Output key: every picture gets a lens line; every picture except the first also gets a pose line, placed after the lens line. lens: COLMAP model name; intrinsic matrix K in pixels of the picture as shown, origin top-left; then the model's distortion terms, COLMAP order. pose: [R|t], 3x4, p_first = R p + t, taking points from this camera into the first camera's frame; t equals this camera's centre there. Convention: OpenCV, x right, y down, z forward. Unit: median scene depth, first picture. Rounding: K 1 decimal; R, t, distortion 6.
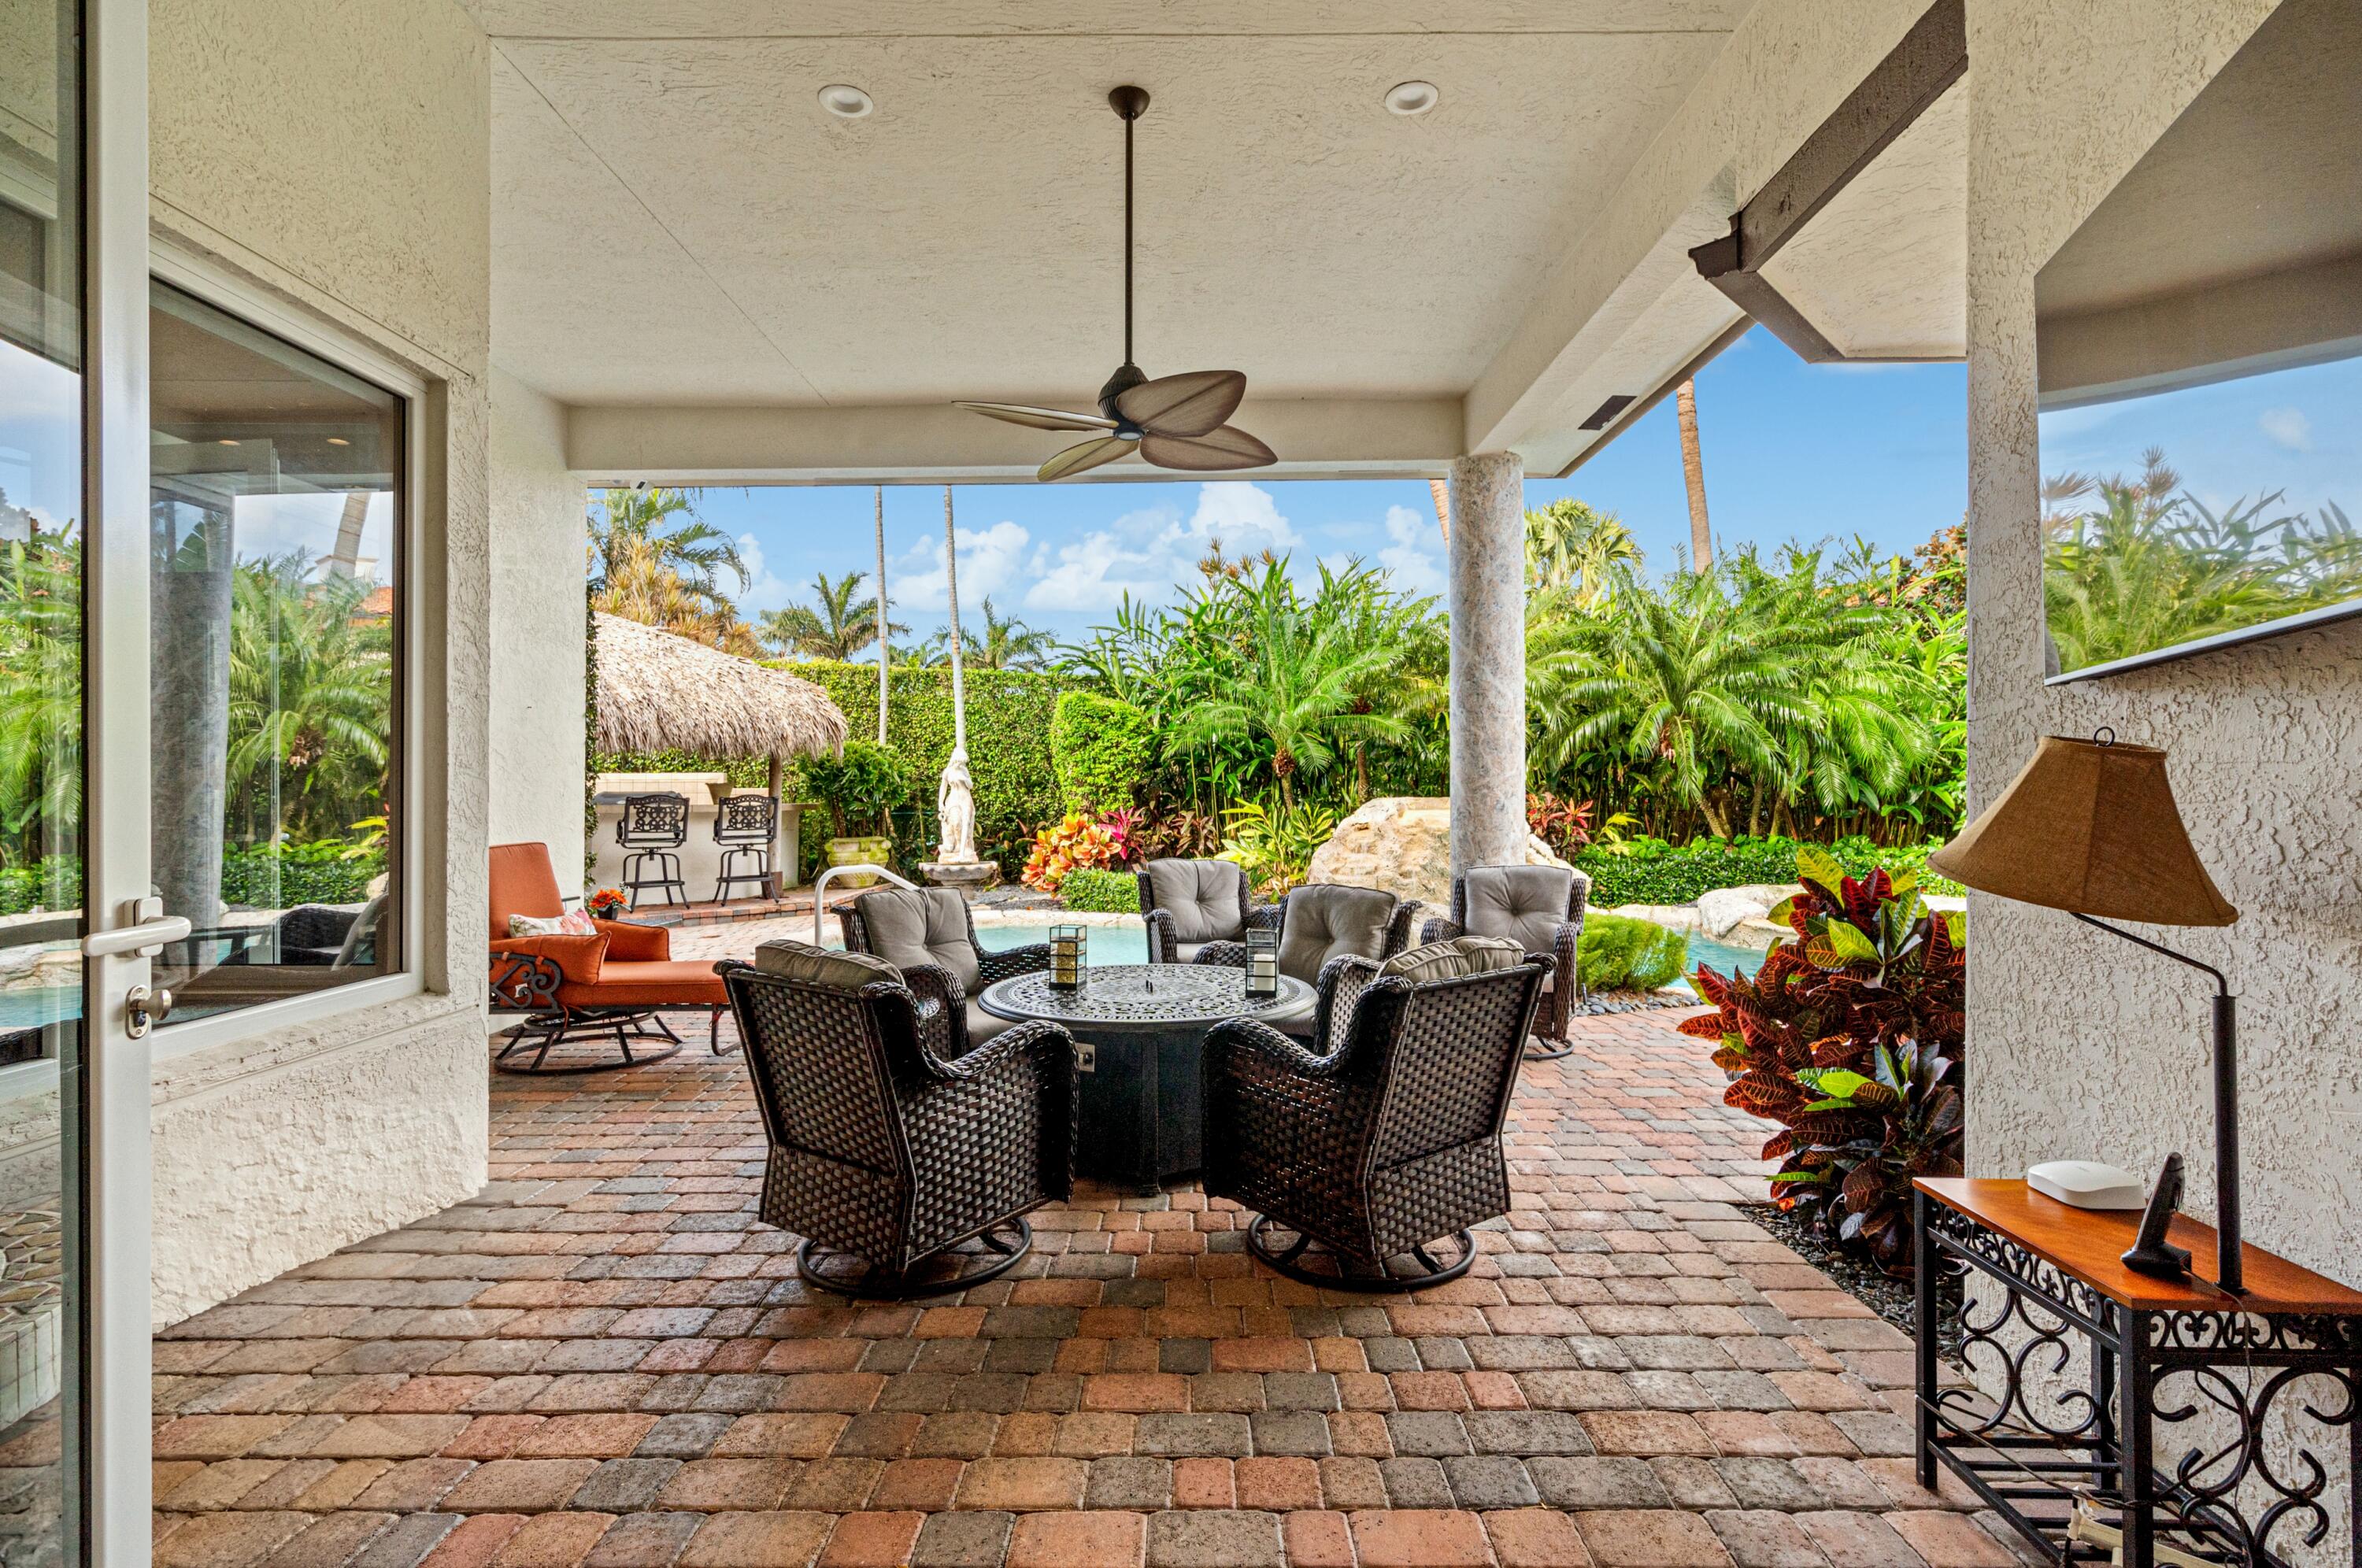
lens RADIAL K [[1088.6, 0, 1183.4], [0, 1088.6, 790.0], [0, 0, 1]] dist [-0.002829, 0.000758]
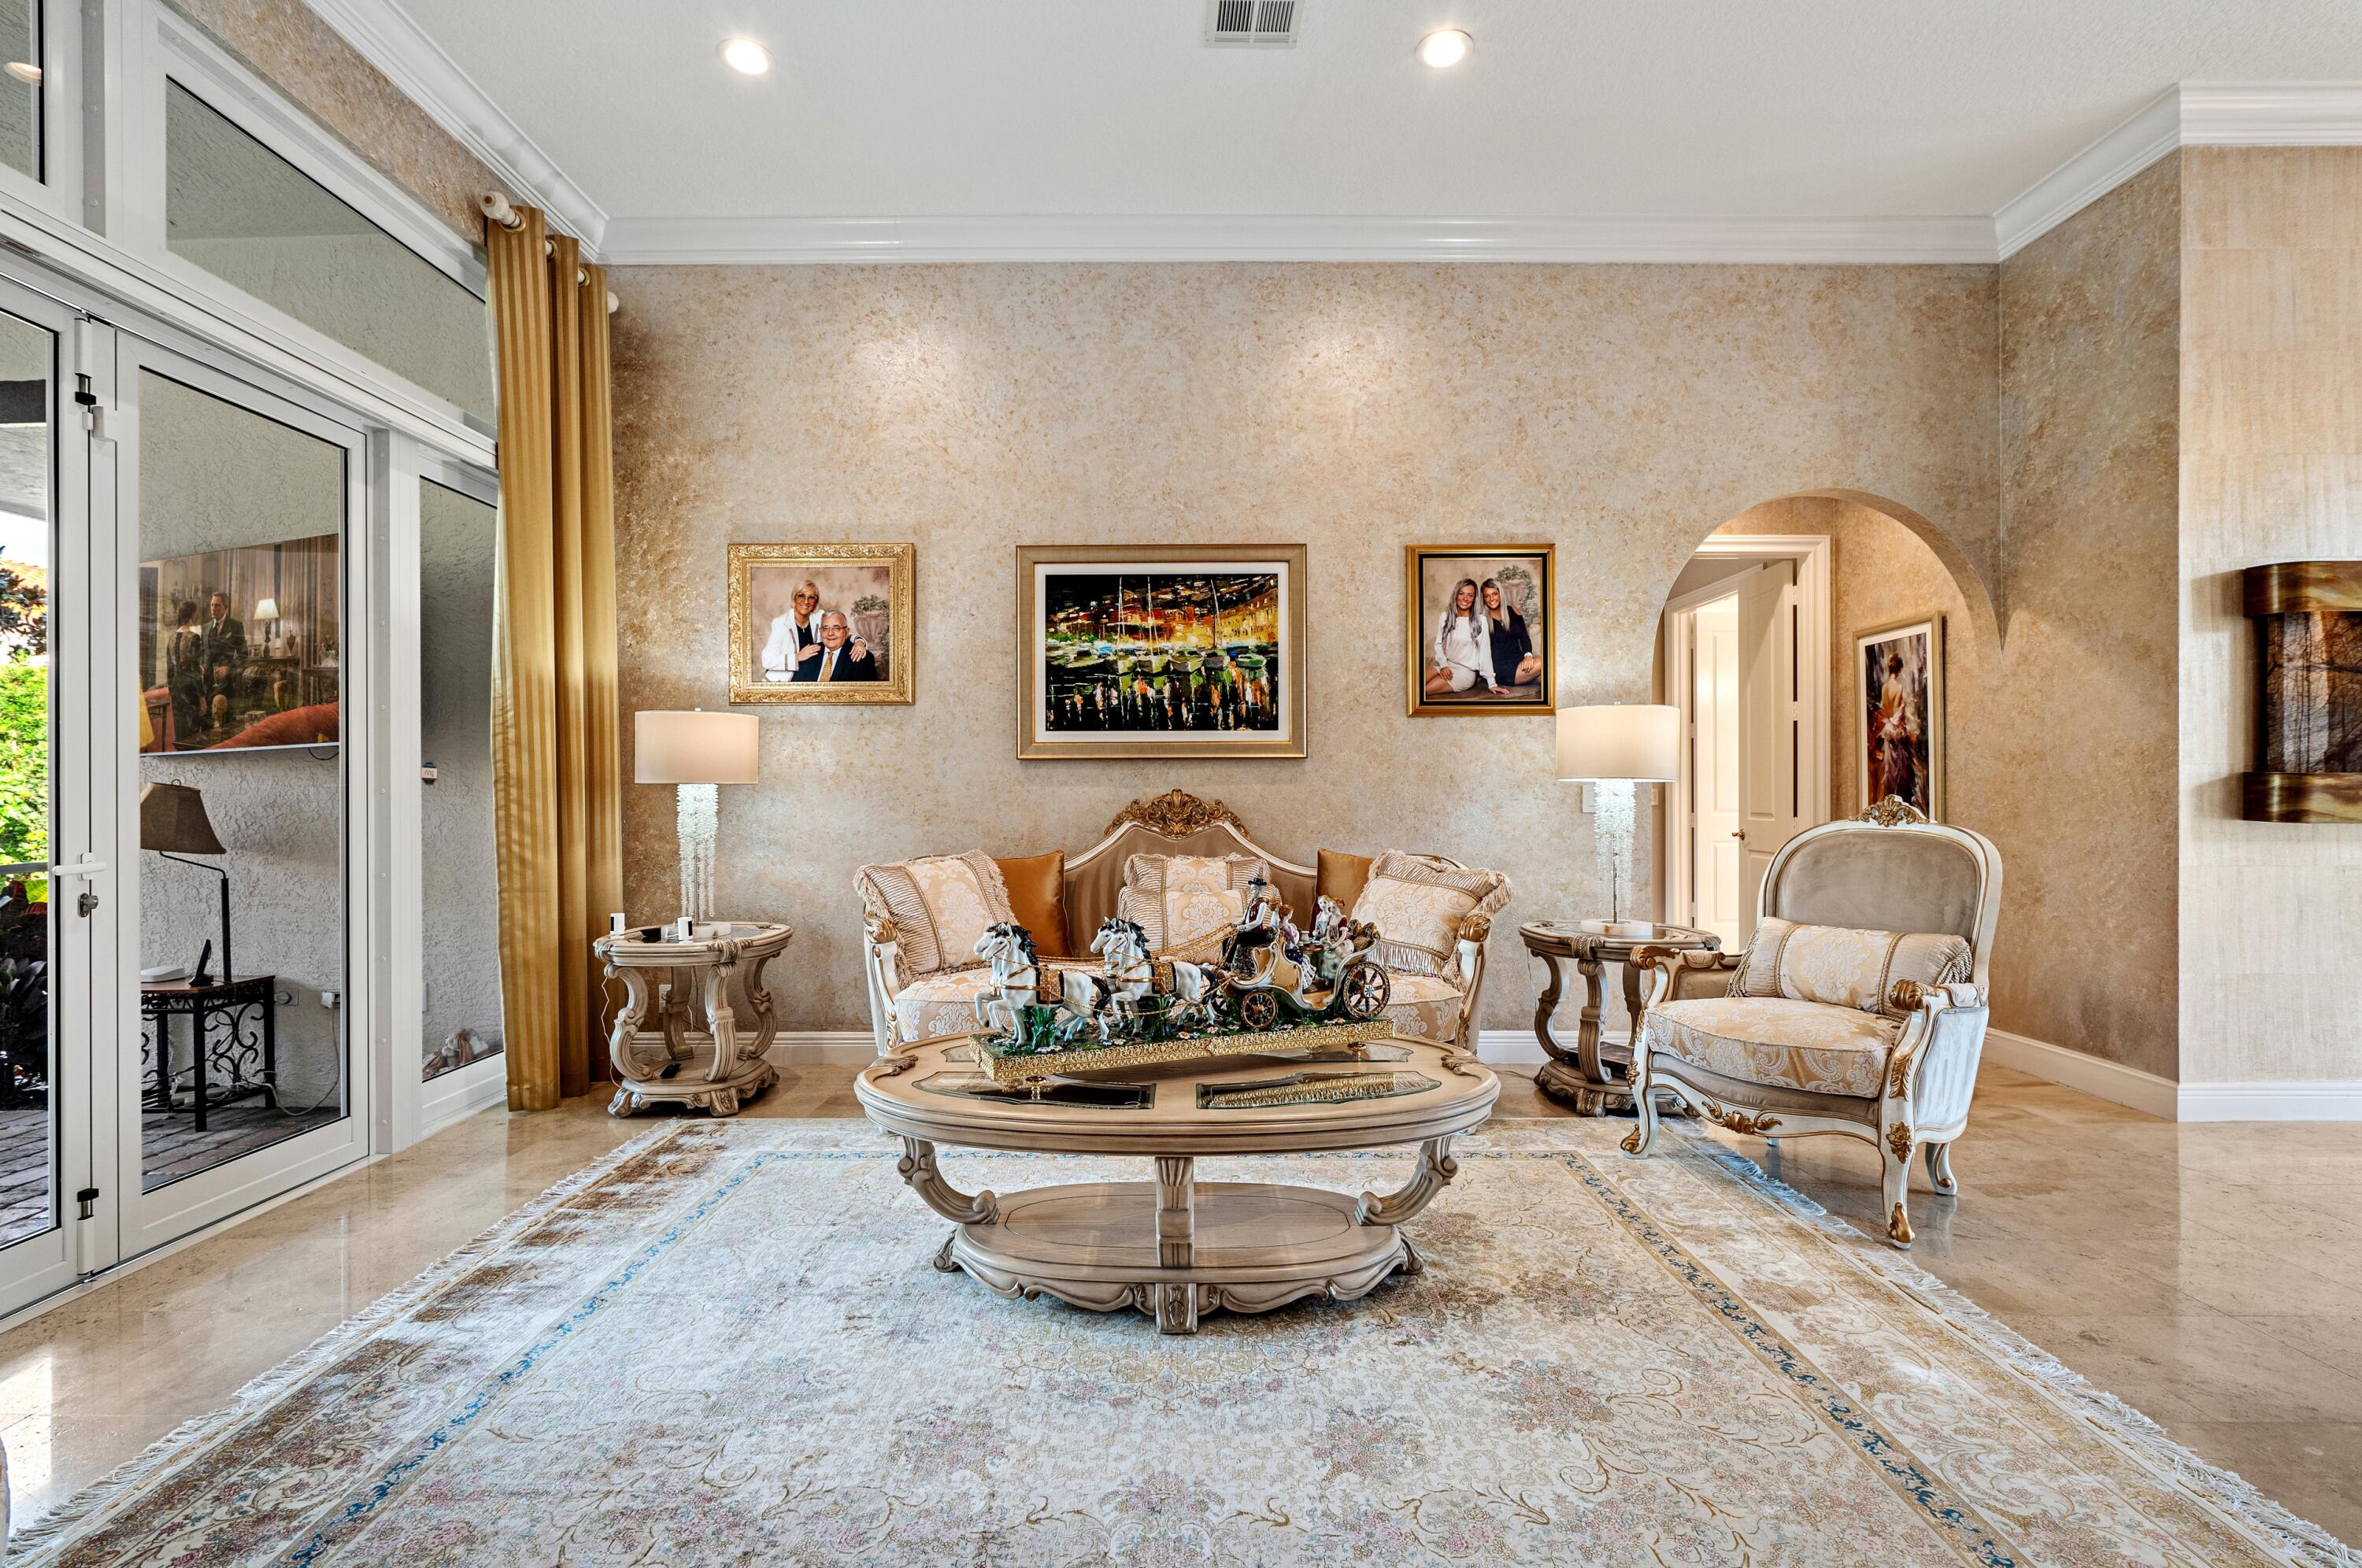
lens RADIAL K [[1088.6, 0, 1177.7], [0, 1088.6, 790.7], [0, 0, 1]] dist [-0.002829, 0.000758]
pose [[-0.004937, 0.009720, 0.999941, -0.933171], [0.008664, 0.999916, -0.009677, 0.007039], [-0.999950, 0.008616, -0.005021, -0.724192]]
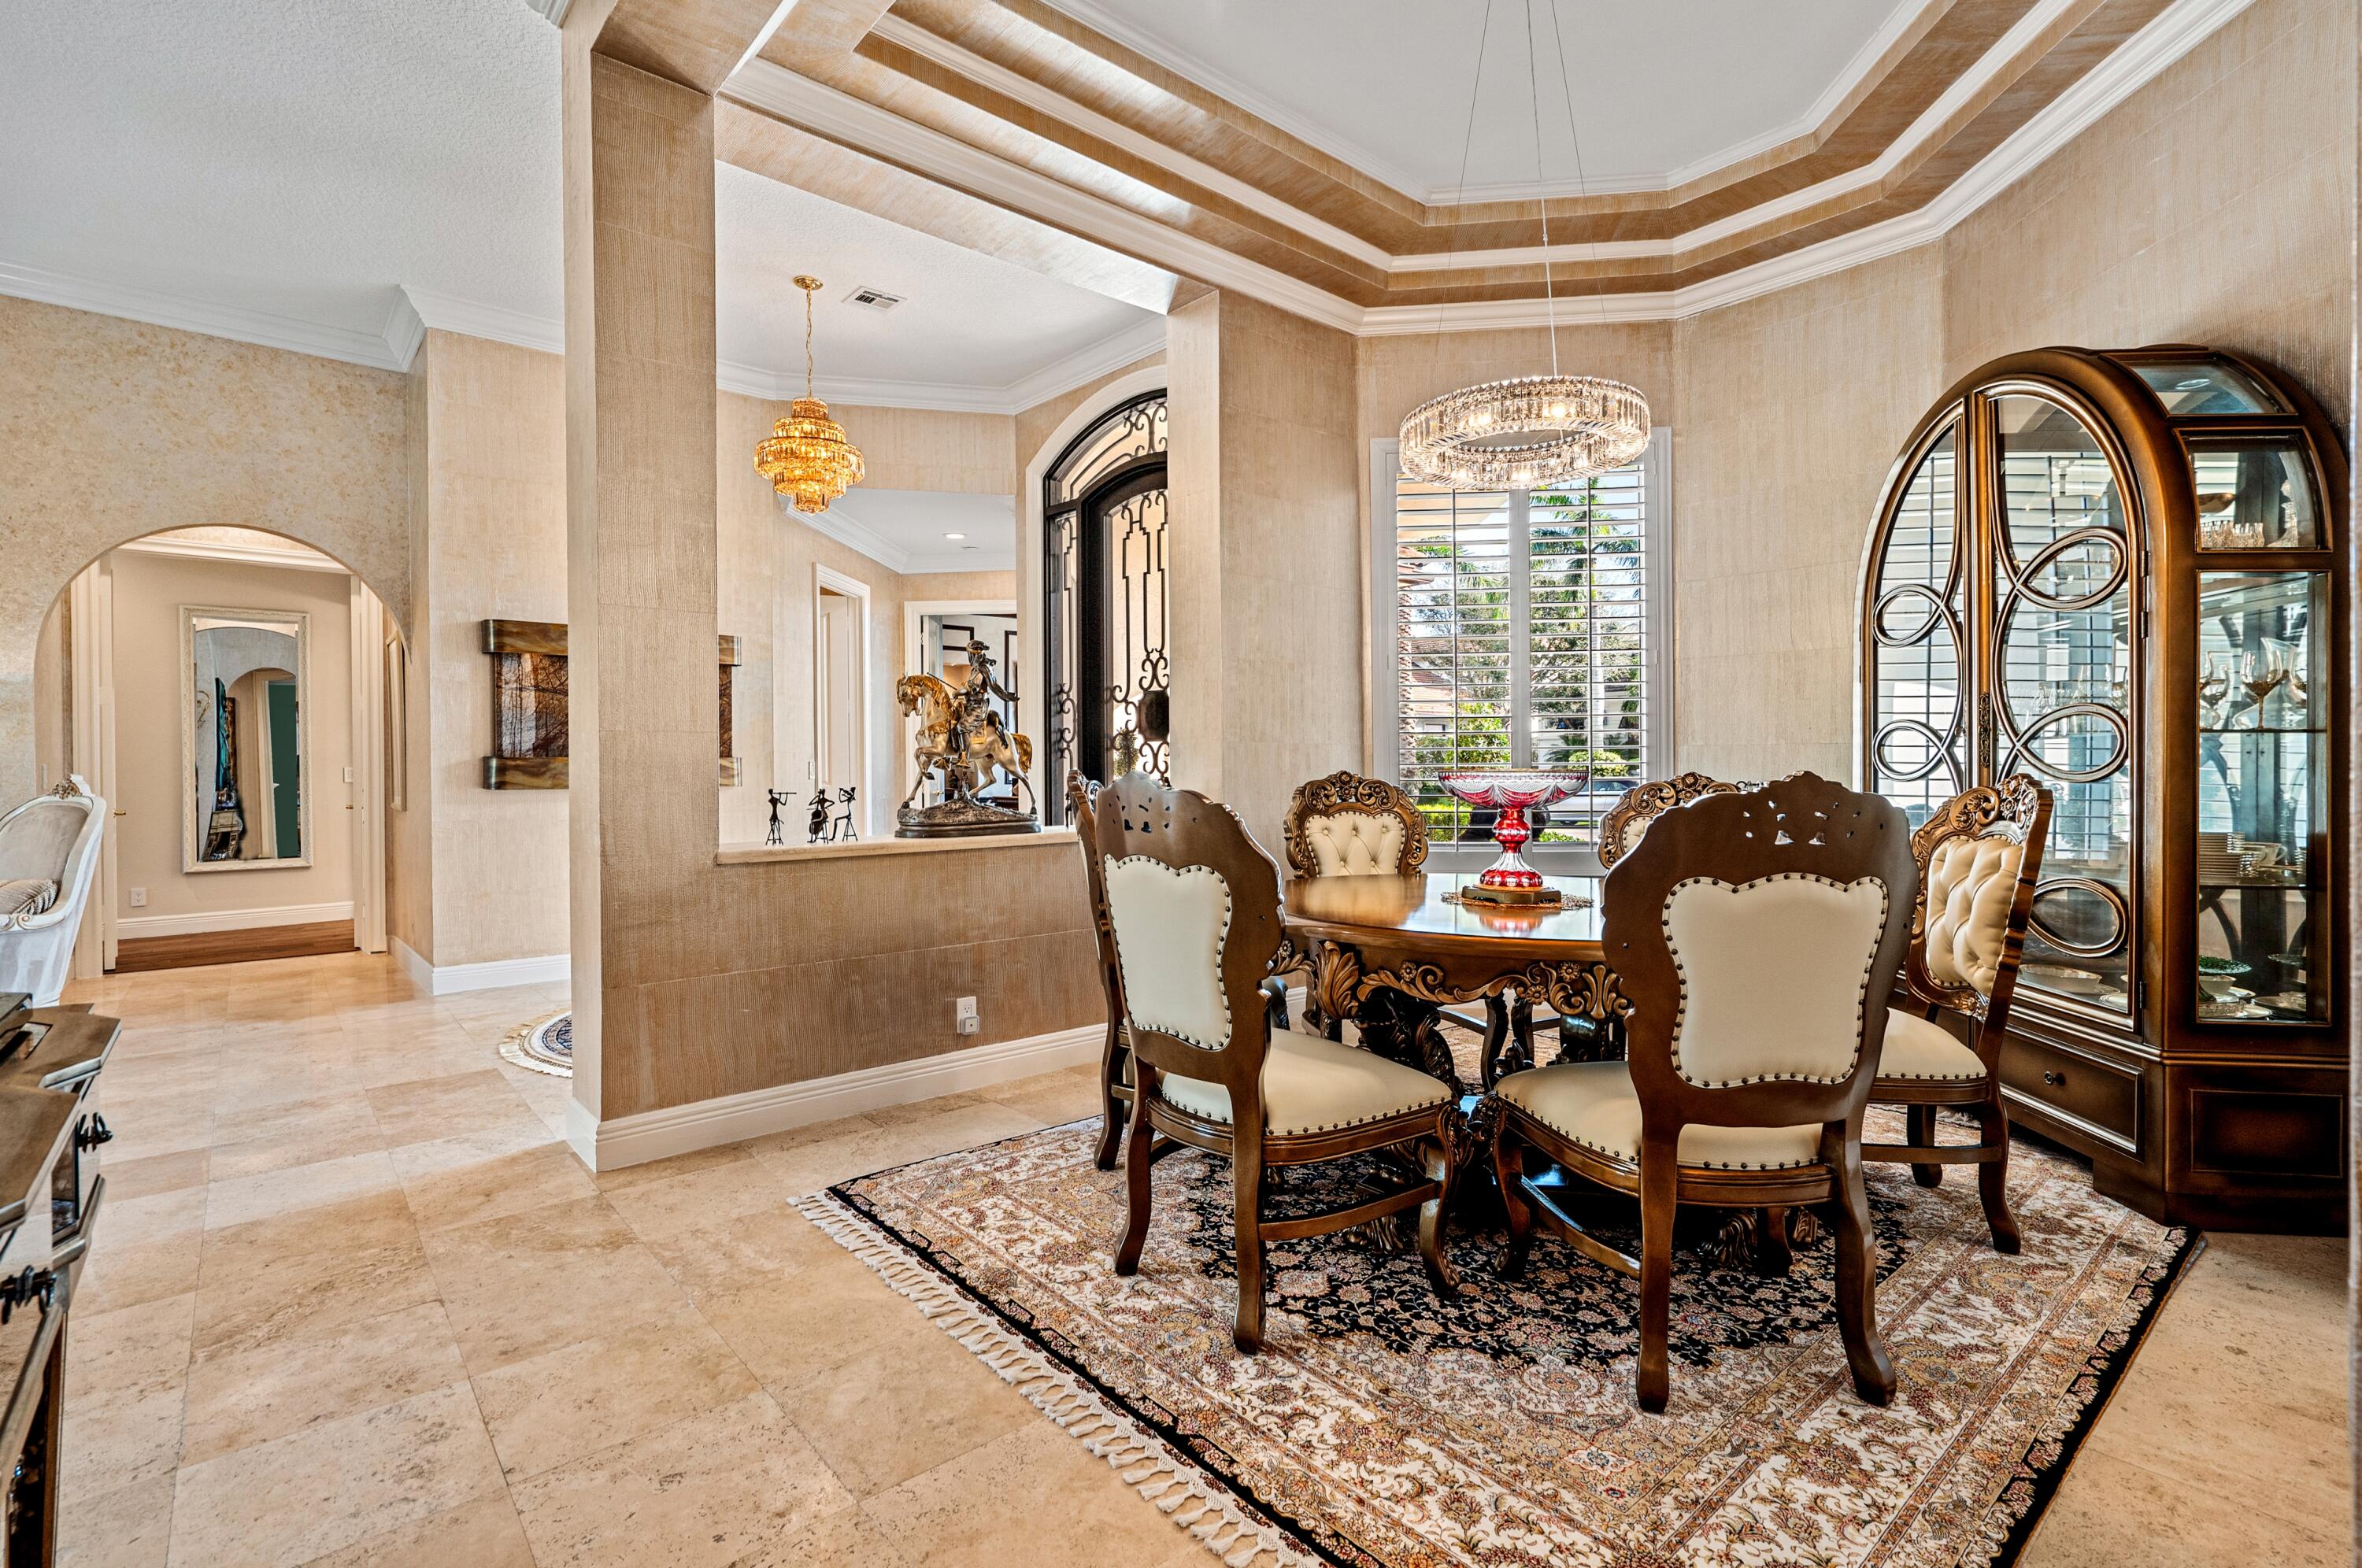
lens RADIAL K [[1088.6, 0, 1182.9], [0, 1088.6, 771.6], [0, 0, 1]] dist [-0.002829, 0.000758]
pose [[-0.664637, 0.008915, 0.747114, -1.840573], [0.018130, 0.999827, 0.004198, 0.023280], [-0.746947, 0.016335, -0.664683, -1.562221]]
